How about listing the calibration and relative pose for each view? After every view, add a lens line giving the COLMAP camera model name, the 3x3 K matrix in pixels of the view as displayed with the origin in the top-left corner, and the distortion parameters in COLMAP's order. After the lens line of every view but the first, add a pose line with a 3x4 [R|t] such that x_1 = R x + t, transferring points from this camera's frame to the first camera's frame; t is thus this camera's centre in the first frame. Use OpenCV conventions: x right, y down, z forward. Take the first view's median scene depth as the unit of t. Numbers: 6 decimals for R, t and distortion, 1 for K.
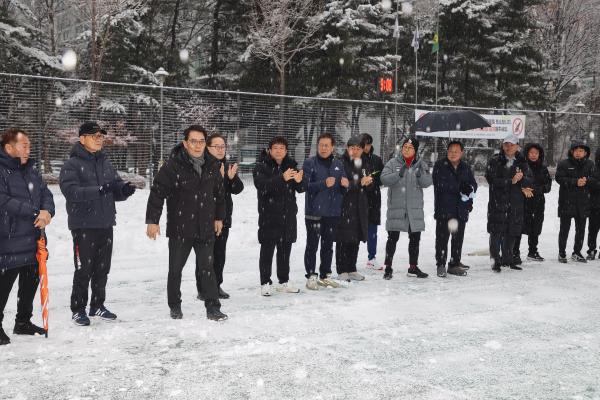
lens RADIAL K [[775.0, 0, 301.2], [0, 775.0, 200.8], [0, 0, 1]] dist [0.182612, 0.032103]
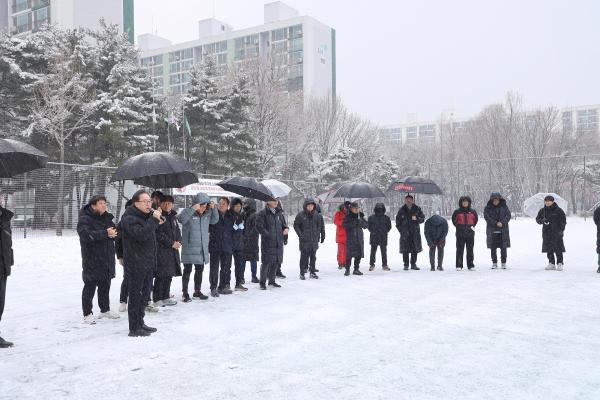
lens RADIAL K [[578.9, 0, 297.0], [0, 578.9, 201.1], [0, 0, 1]] dist [0.043577, 0.073421]
pose [[0.926435, -0.013324, 0.376218, -0.027968], [0.041058, 0.996988, -0.065797, 0.000379], [-0.374208, 0.076404, 0.924192, 0.004088]]
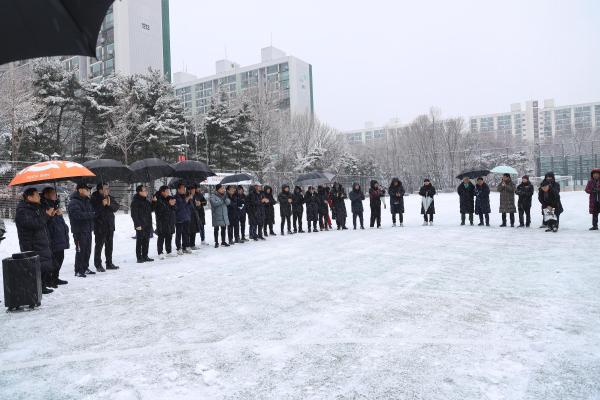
lens RADIAL K [[416.0, 0, 295.3], [0, 416.0, 200.6], [0, 0, 1]] dist [-0.070166, 0.045930]
pose [[0.921077, -0.053538, 0.385682, -0.034891], [0.070727, 0.997029, -0.030506, 0.004740], [-0.382903, 0.055377, 0.922127, -0.050444]]
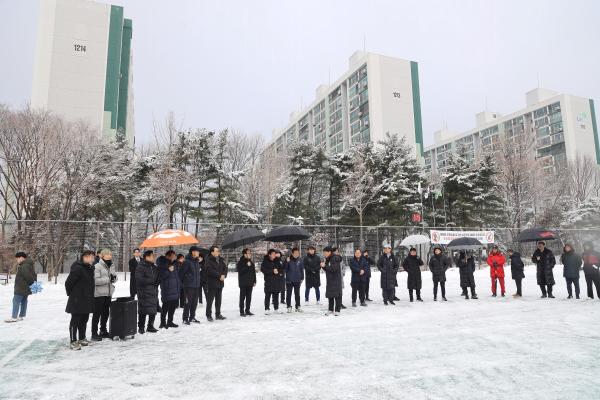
lens RADIAL K [[415.8, 0, 299.2], [0, 415.8, 201.7], [0, 0, 1]] dist [-0.073006, 0.044801]
pose [[0.970316, -0.058943, -0.234546, 0.073430], [0.013133, 0.981256, -0.192262, 0.005613], [0.241482, 0.183475, 0.952902, -0.061243]]
